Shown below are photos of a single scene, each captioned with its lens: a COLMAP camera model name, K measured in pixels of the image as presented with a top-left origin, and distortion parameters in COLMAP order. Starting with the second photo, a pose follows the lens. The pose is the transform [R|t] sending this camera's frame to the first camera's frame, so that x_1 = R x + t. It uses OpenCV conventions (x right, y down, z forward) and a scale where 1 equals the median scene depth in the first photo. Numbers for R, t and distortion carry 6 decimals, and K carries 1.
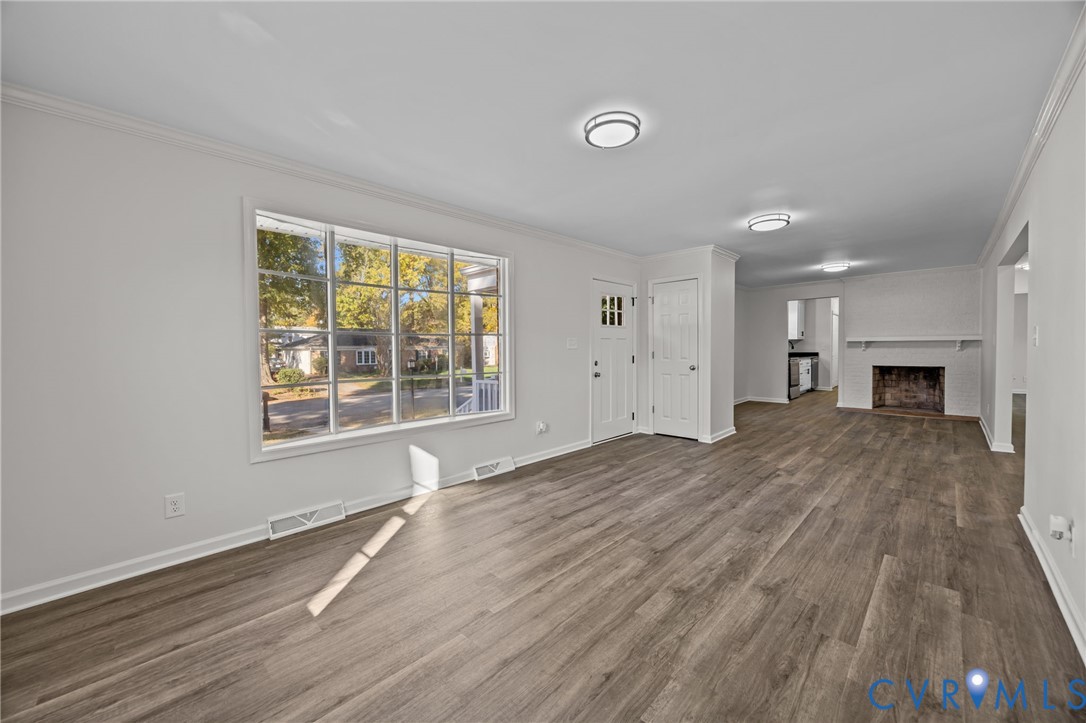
lens RADIAL K [[411.0, 0, 537.1], [0, 411.0, 357.7], [0, 0, 1]] dist [-0.001985, -0.000086]
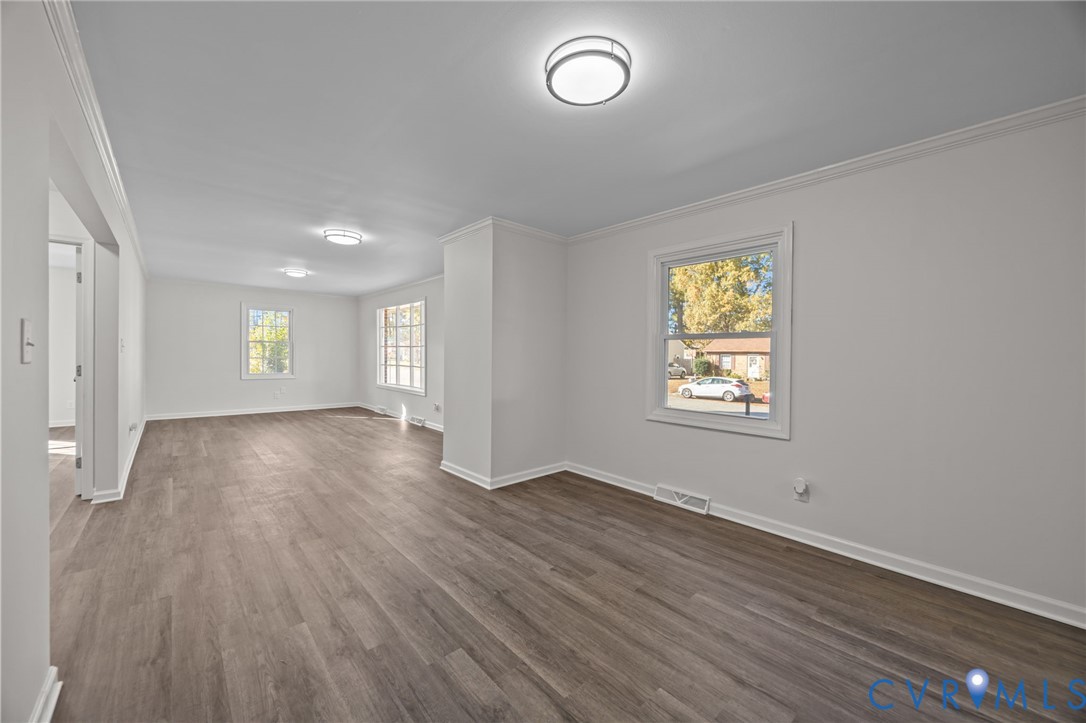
lens RADIAL K [[411.0, 0, 537.1], [0, 411.0, 357.7], [0, 0, 1]] dist [-0.001985, -0.000086]
pose [[-0.060082, 0.017498, -0.998040, 0.861120], [-0.036320, 0.999146, 0.019704, -0.031545], [0.997532, 0.037432, -0.059395, 0.849744]]
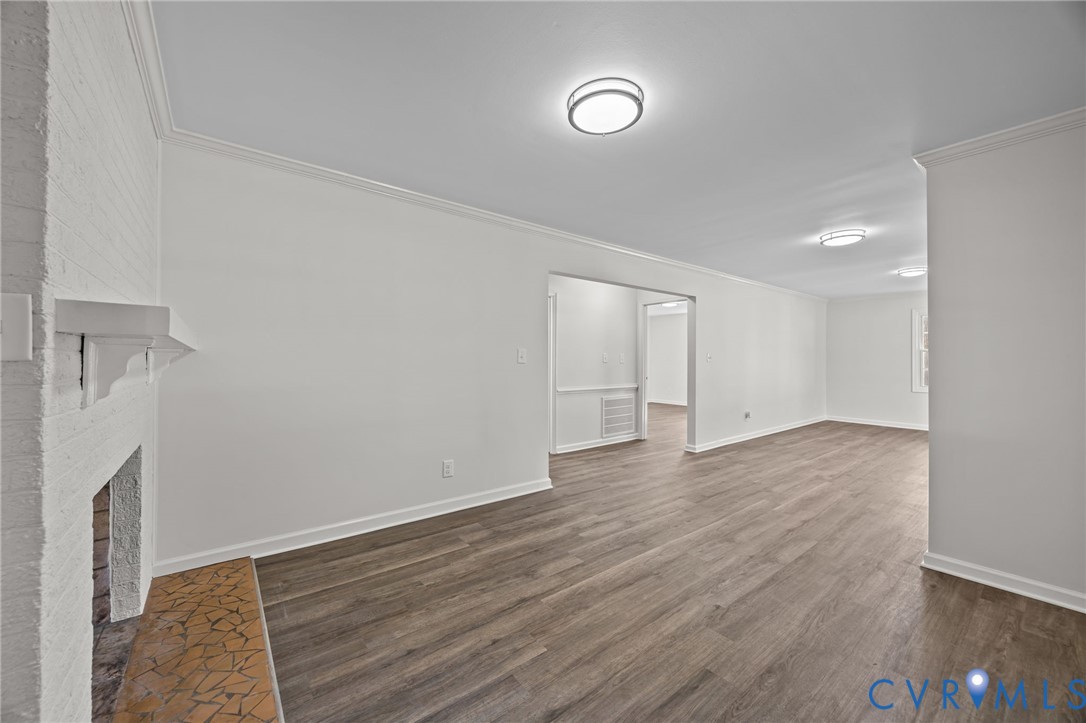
lens RADIAL K [[411.0, 0, 537.1], [0, 411.0, 357.7], [0, 0, 1]] dist [-0.001985, -0.000086]
pose [[-0.992117, 0.004400, 0.125241, 0.634139], [0.006305, 0.999870, 0.014822, -0.033179], [-0.125159, 0.015495, -0.992016, 1.129672]]
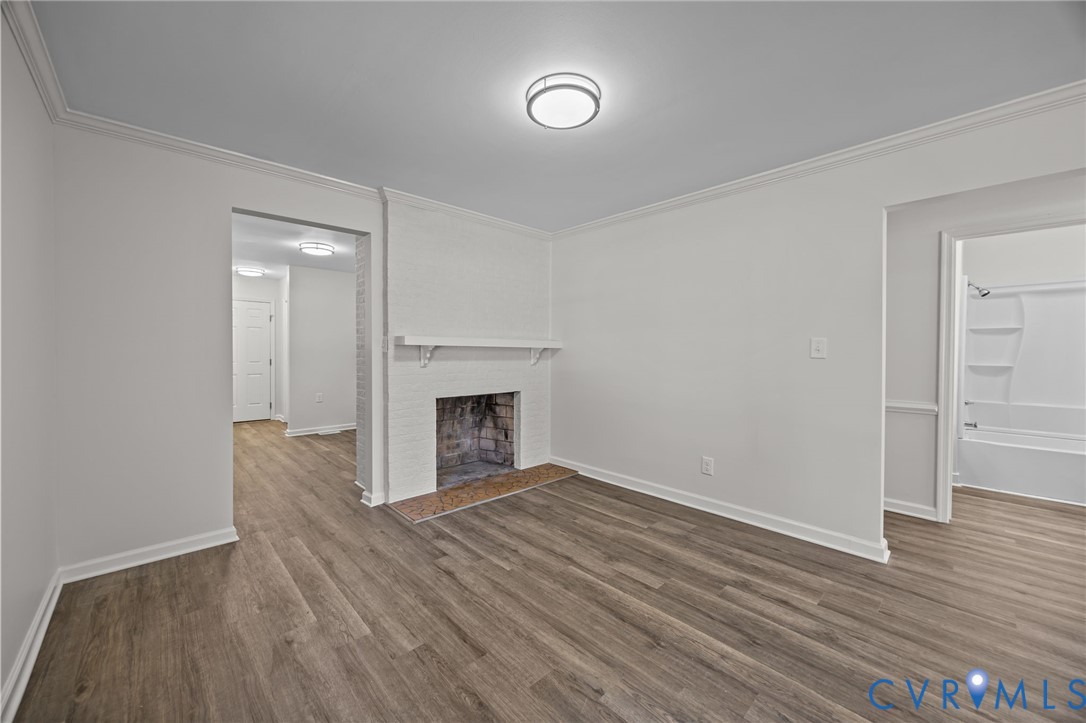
lens RADIAL K [[411.0, 0, 537.1], [0, 411.0, 357.7], [0, 0, 1]] dist [-0.001985, -0.000086]
pose [[0.035928, -0.001027, 0.999354, 0.354184], [0.015950, 0.999873, 0.000454, -0.024452], [-0.999227, 0.015924, 0.035940, 0.869395]]
